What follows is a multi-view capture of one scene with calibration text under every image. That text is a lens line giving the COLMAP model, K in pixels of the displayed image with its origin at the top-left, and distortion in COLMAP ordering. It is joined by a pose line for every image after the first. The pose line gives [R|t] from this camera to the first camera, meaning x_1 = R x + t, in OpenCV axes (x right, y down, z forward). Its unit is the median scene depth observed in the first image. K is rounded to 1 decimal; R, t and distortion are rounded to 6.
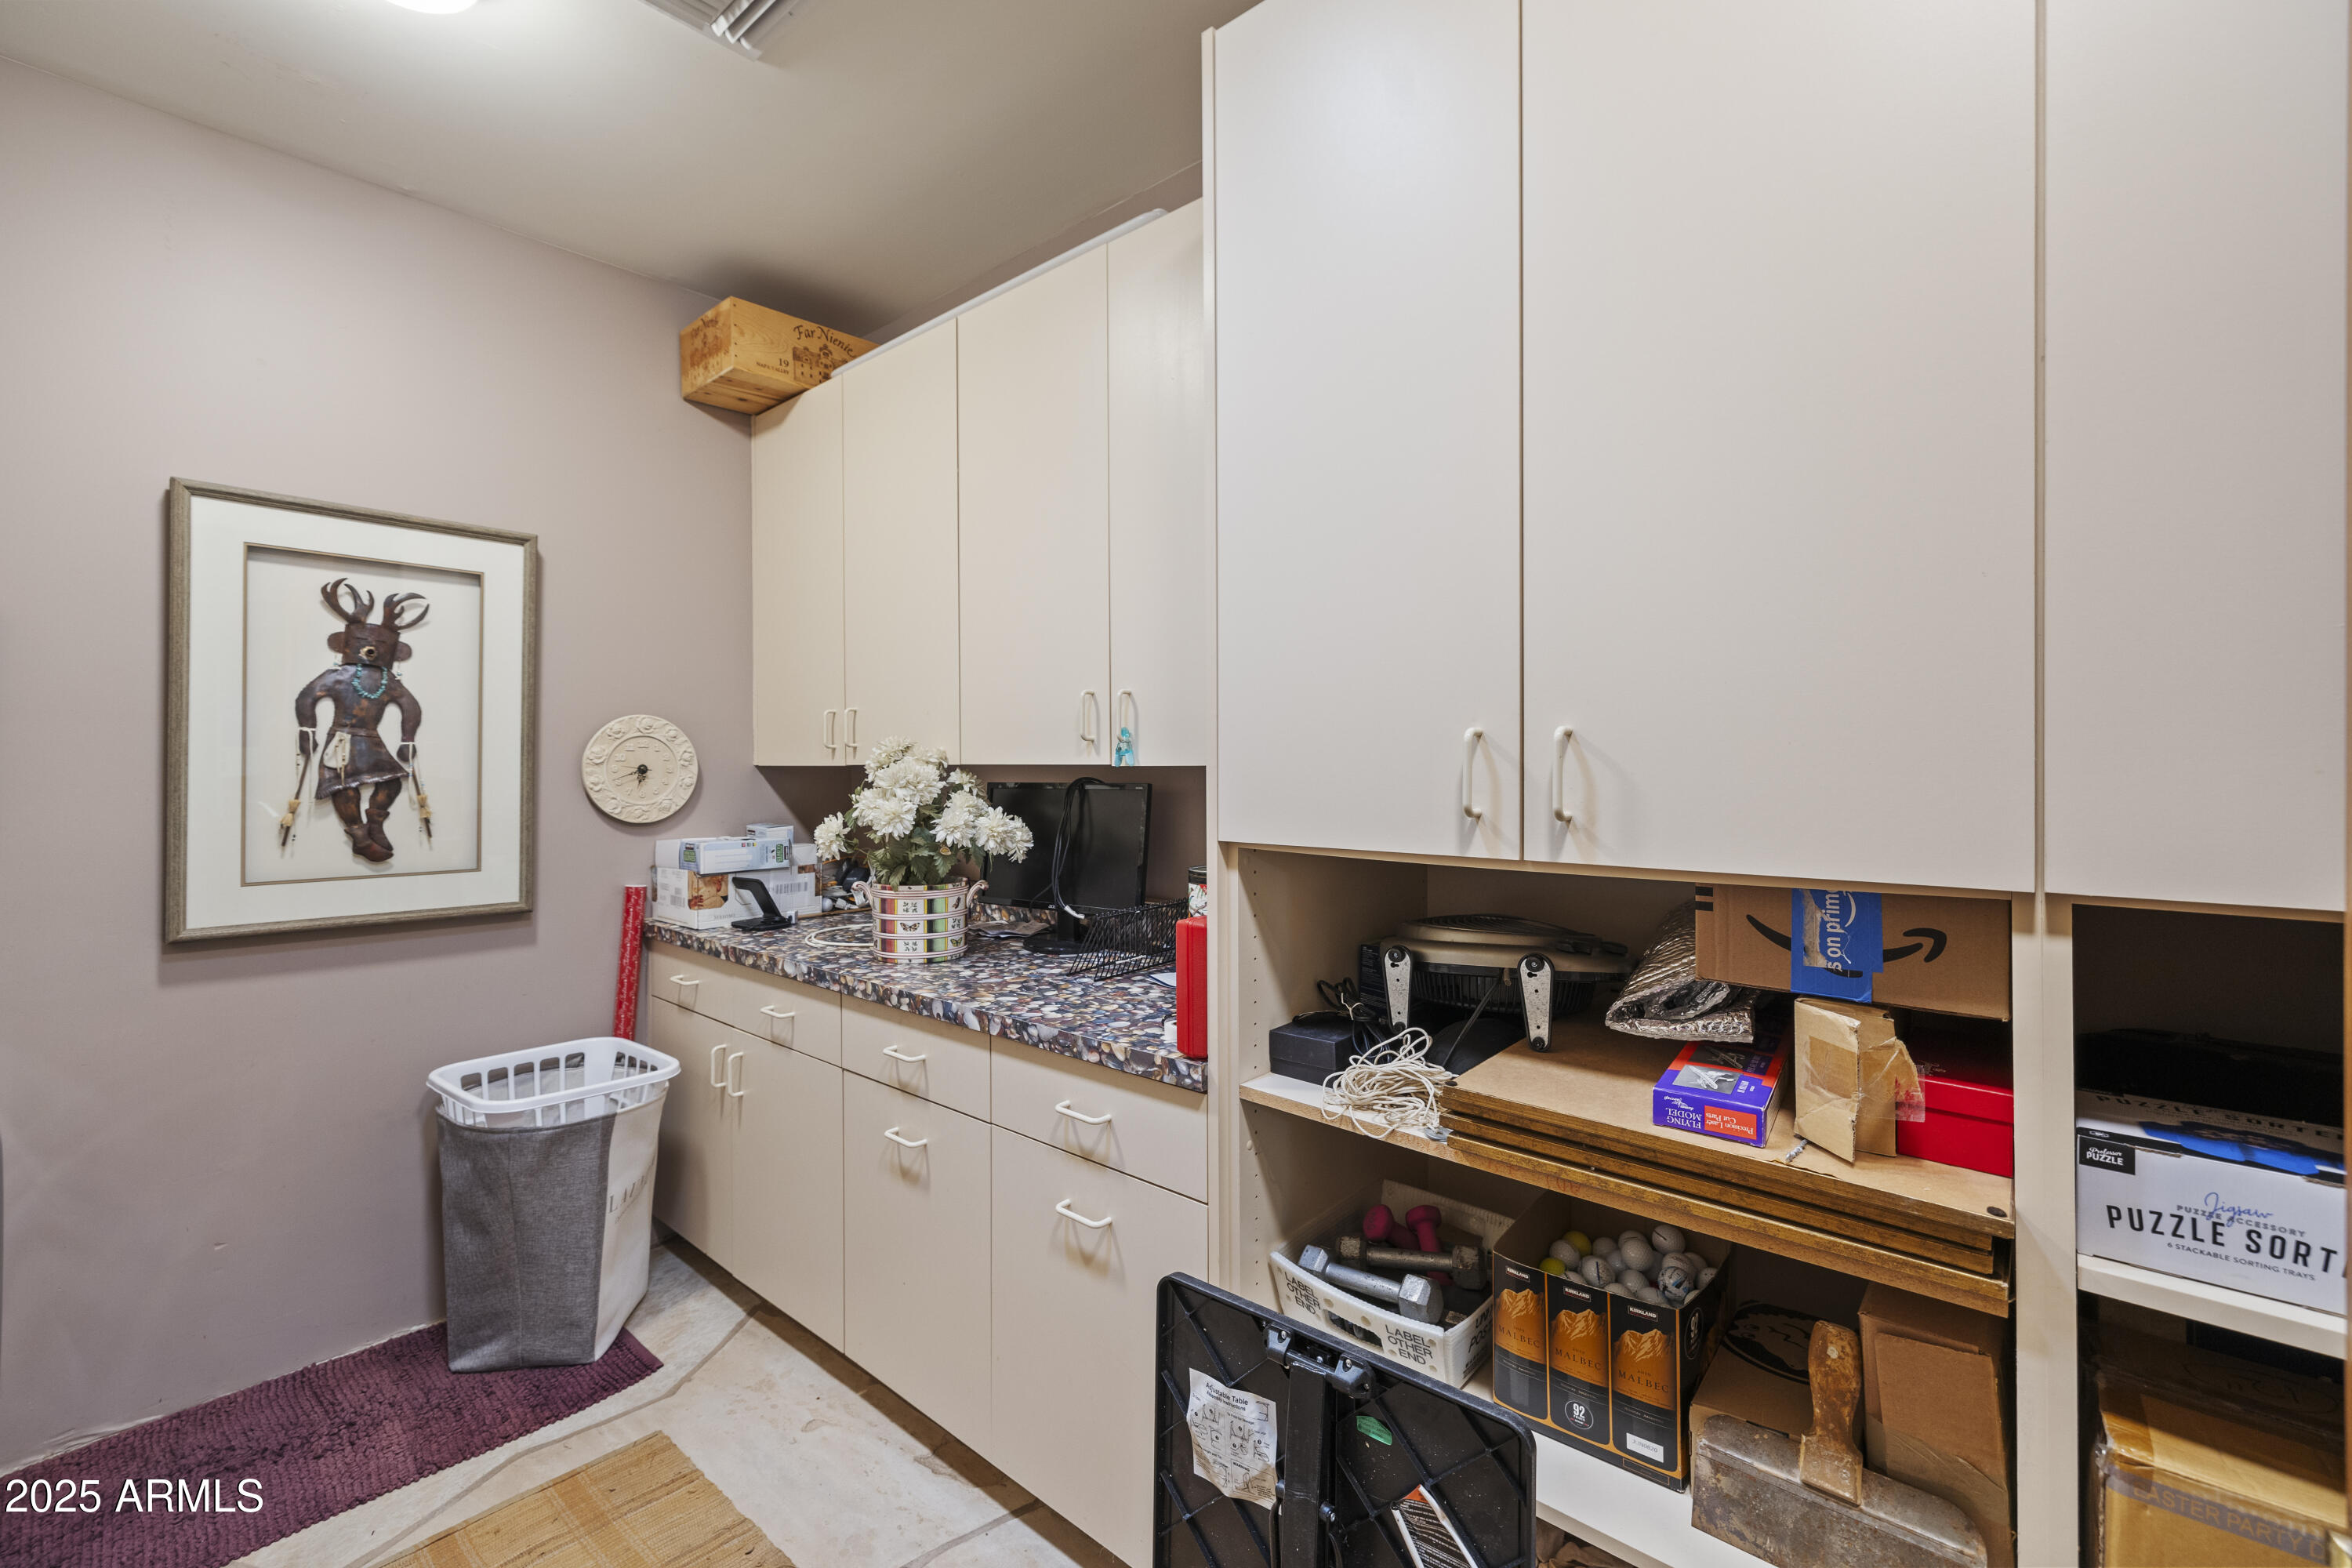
lens RADIAL K [[988.6, 0, 1179.4], [0, 988.6, 766.2], [0, 0, 1]] dist [0.001962, 0.000076]
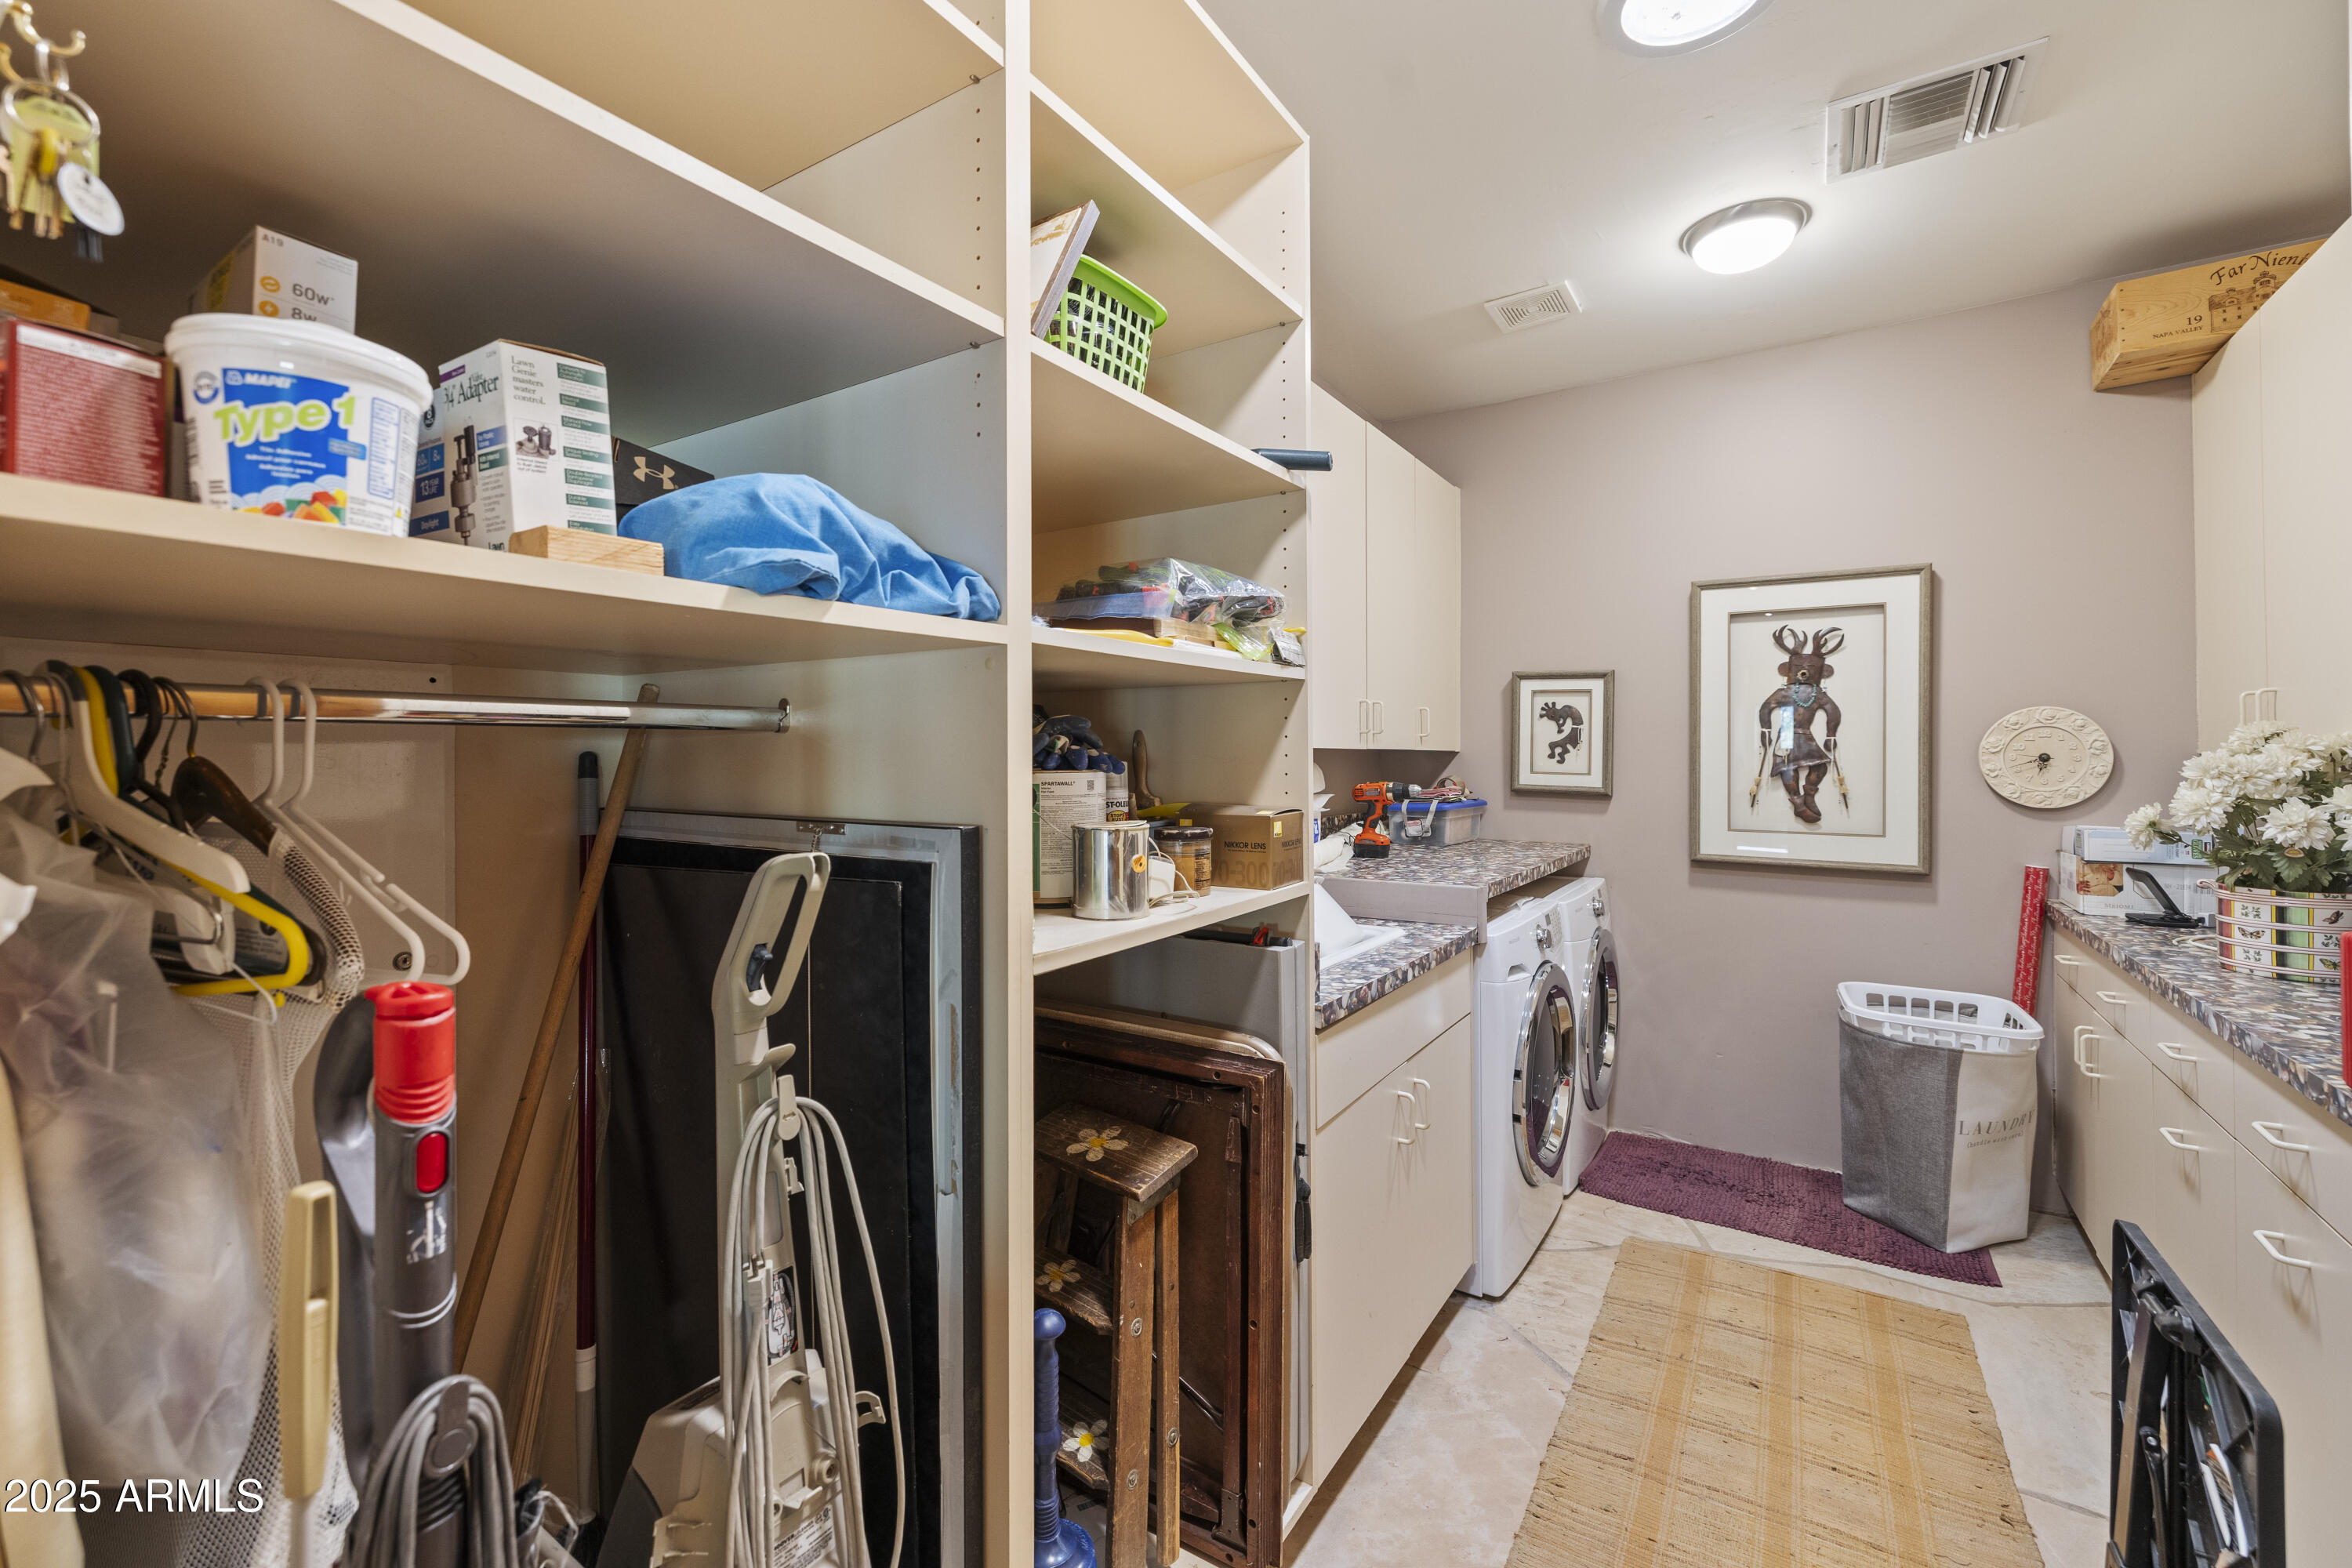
lens RADIAL K [[988.6, 0, 1176.2], [0, 988.6, 766.2], [0, 0, 1]] dist [0.001962, 0.000076]
pose [[0.149797, 0.012159, -0.988642, 0.440051], [-0.000280, 0.999925, 0.012255, -0.000647], [0.988717, -0.001559, 0.149789, -0.096294]]
